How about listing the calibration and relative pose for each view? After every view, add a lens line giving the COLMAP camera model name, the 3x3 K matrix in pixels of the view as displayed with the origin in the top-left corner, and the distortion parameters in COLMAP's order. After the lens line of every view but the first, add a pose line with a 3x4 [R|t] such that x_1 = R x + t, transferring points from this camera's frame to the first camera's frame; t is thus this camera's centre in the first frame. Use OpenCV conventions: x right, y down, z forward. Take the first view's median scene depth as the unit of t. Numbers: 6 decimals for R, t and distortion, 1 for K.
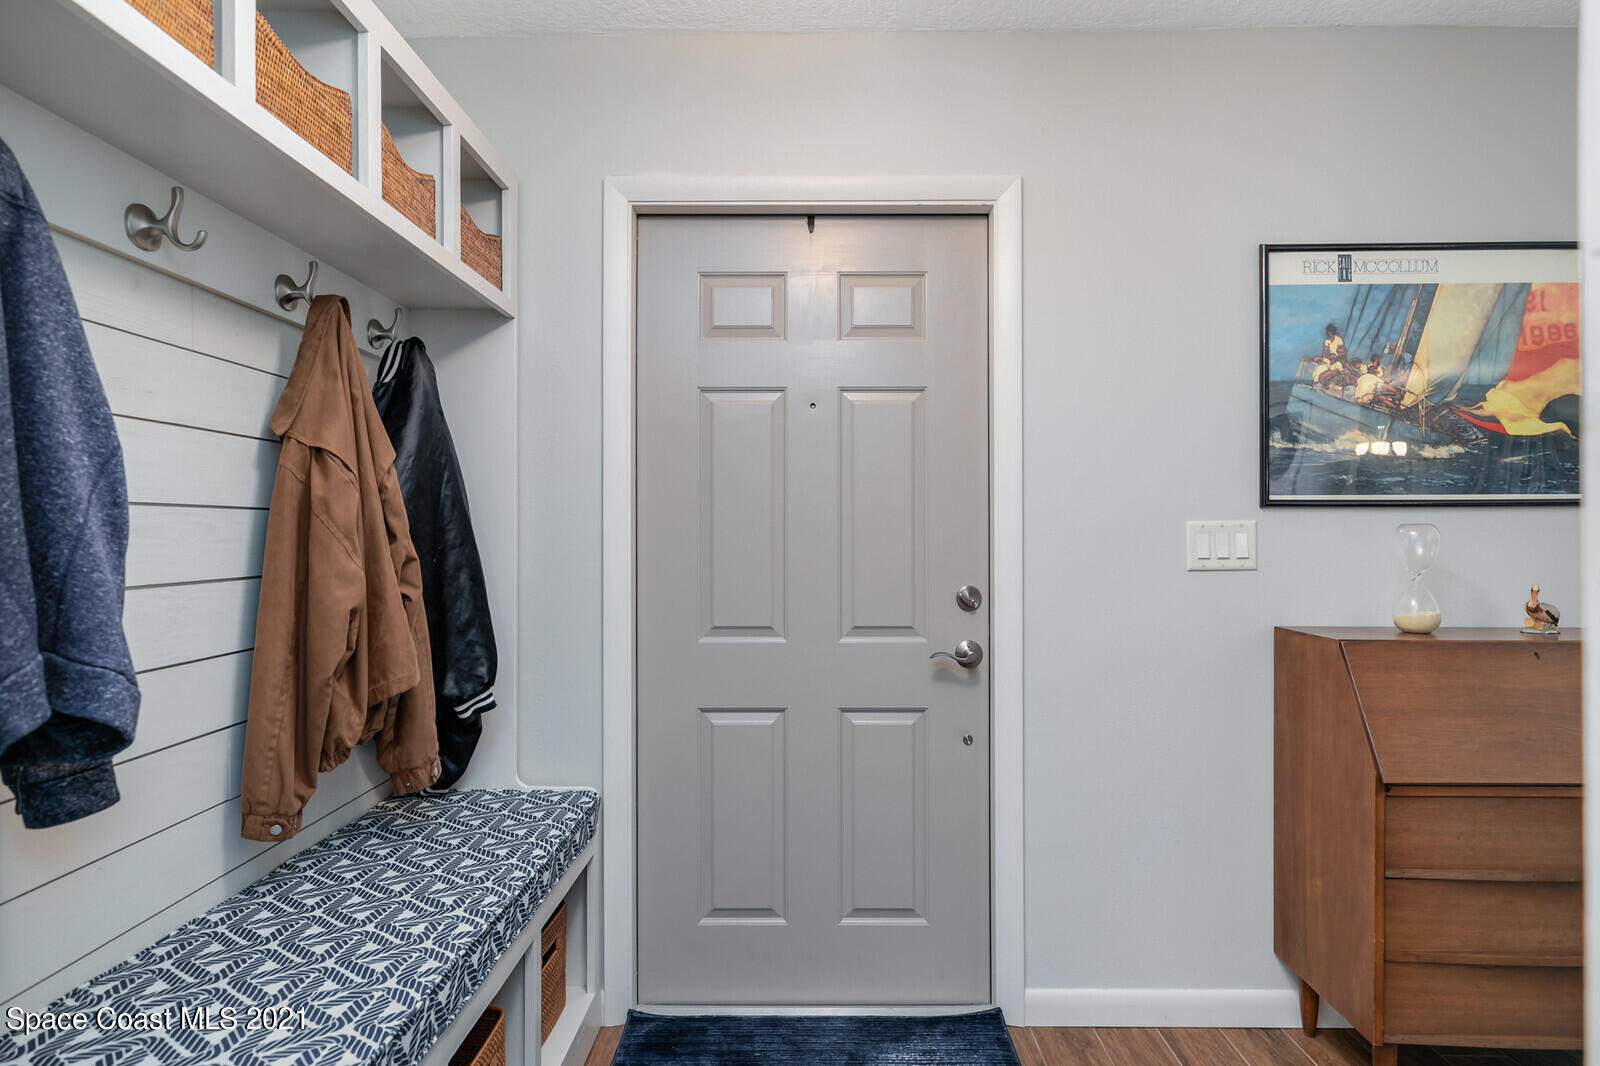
lens RADIAL K [[845.1, 0, 809.2], [0, 845.1, 533.5], [0, 0, 1]] dist [0.001225, 0.000531]
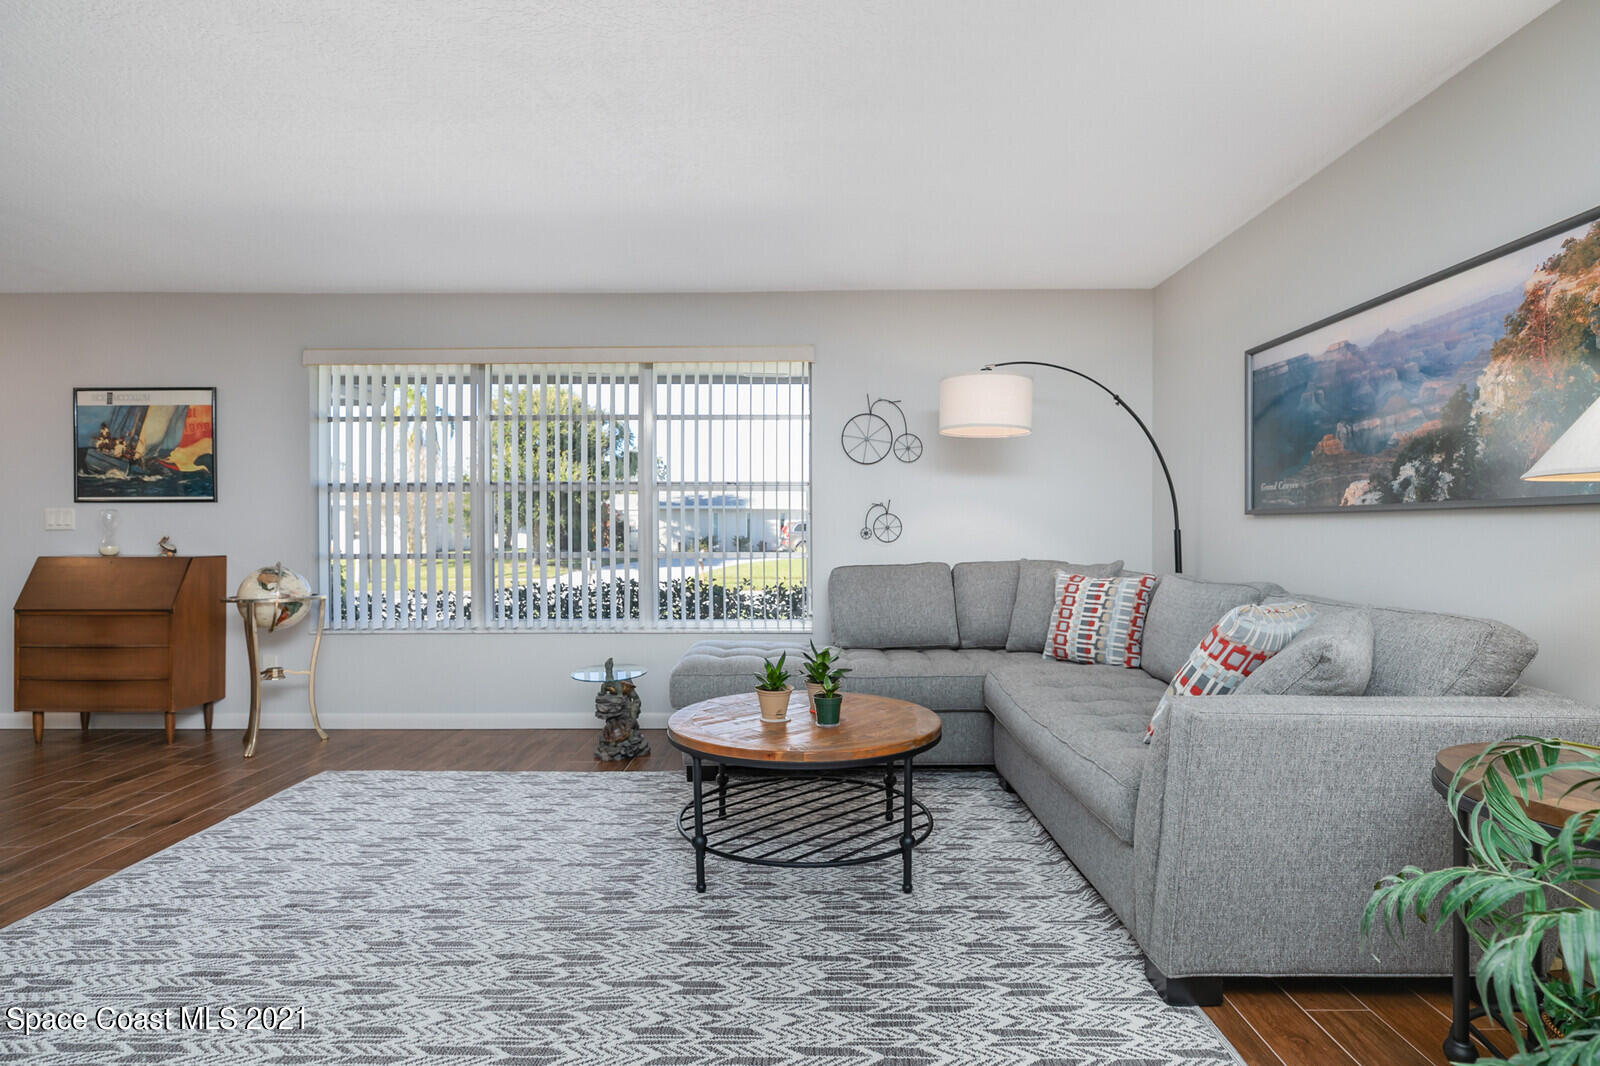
lens RADIAL K [[845.1, 0, 806.0], [0, 845.1, 528.5], [0, 0, 1]] dist [0.001225, 0.000531]
pose [[0.999984, -0.000202, -0.005618, 2.529139], [0.000161, 0.999974, -0.007208, 0.055264], [0.005619, 0.007207, 0.999958, -1.274945]]
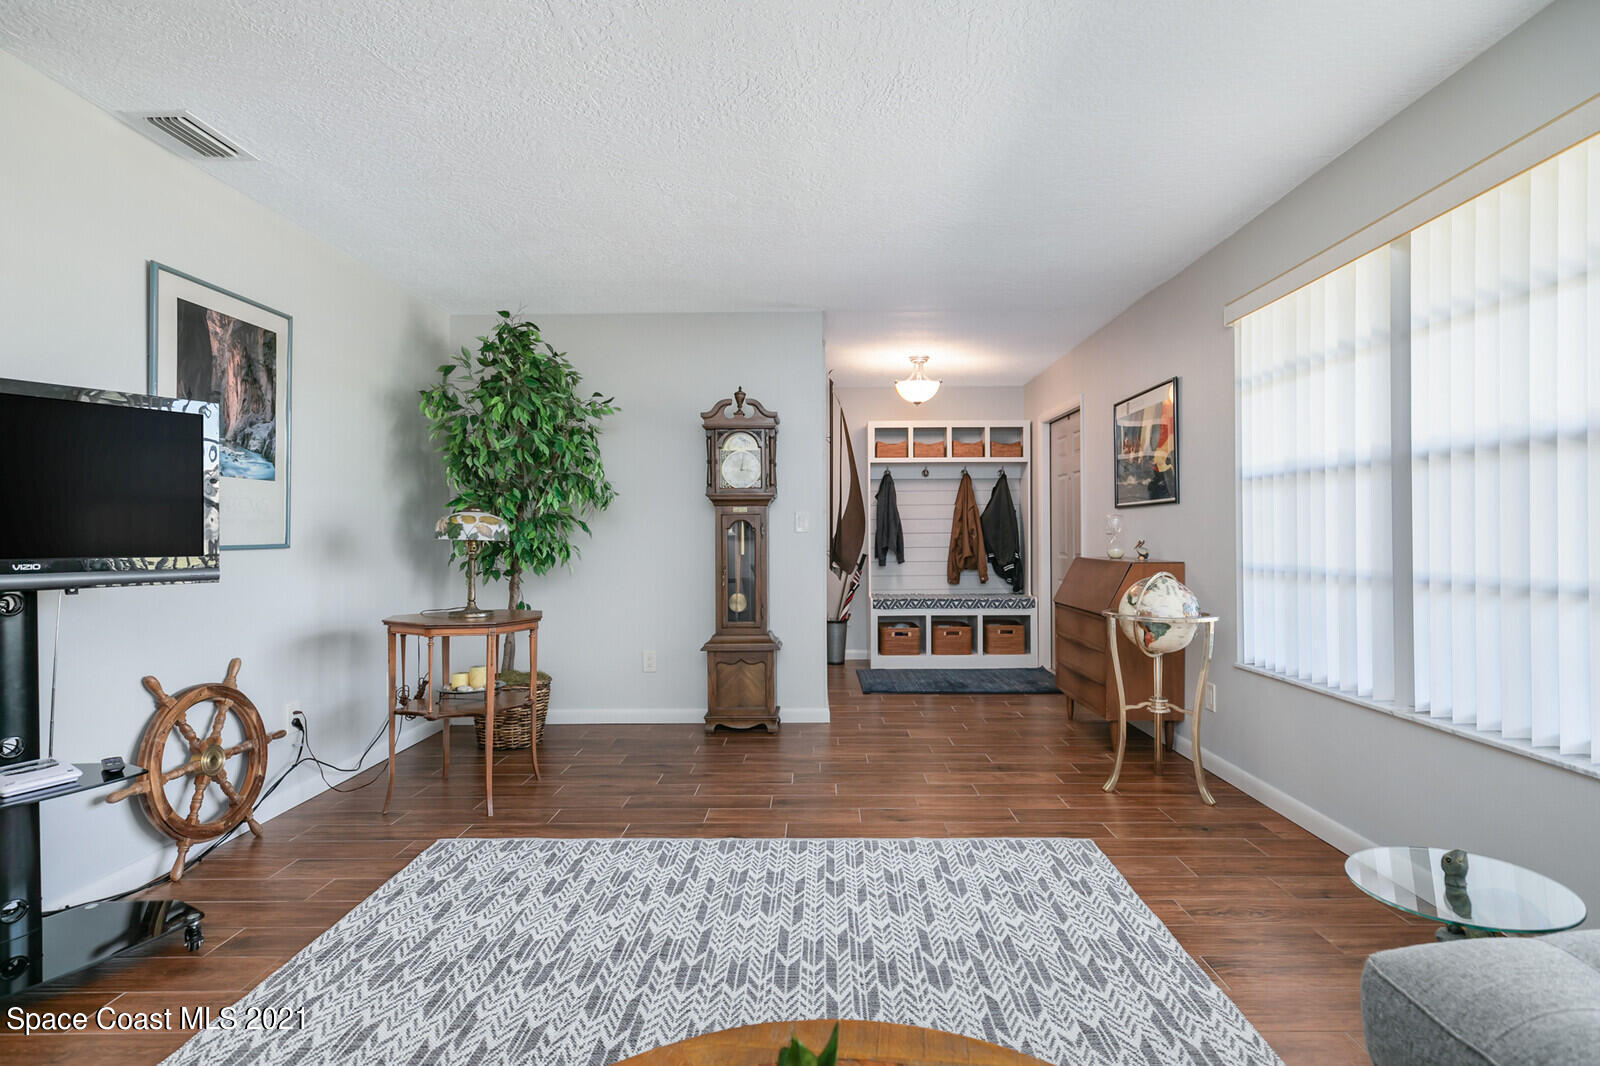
lens RADIAL K [[757.7, 0, 809.4], [0, 757.7, 535.8], [0, 0, 1]] dist [-0.001439, 0.000625]
pose [[-0.004343, 0.003201, -0.999985, 2.785261], [-0.001847, 0.999993, 0.003209, 0.042181], [0.999989, 0.001861, -0.004337, 0.106928]]
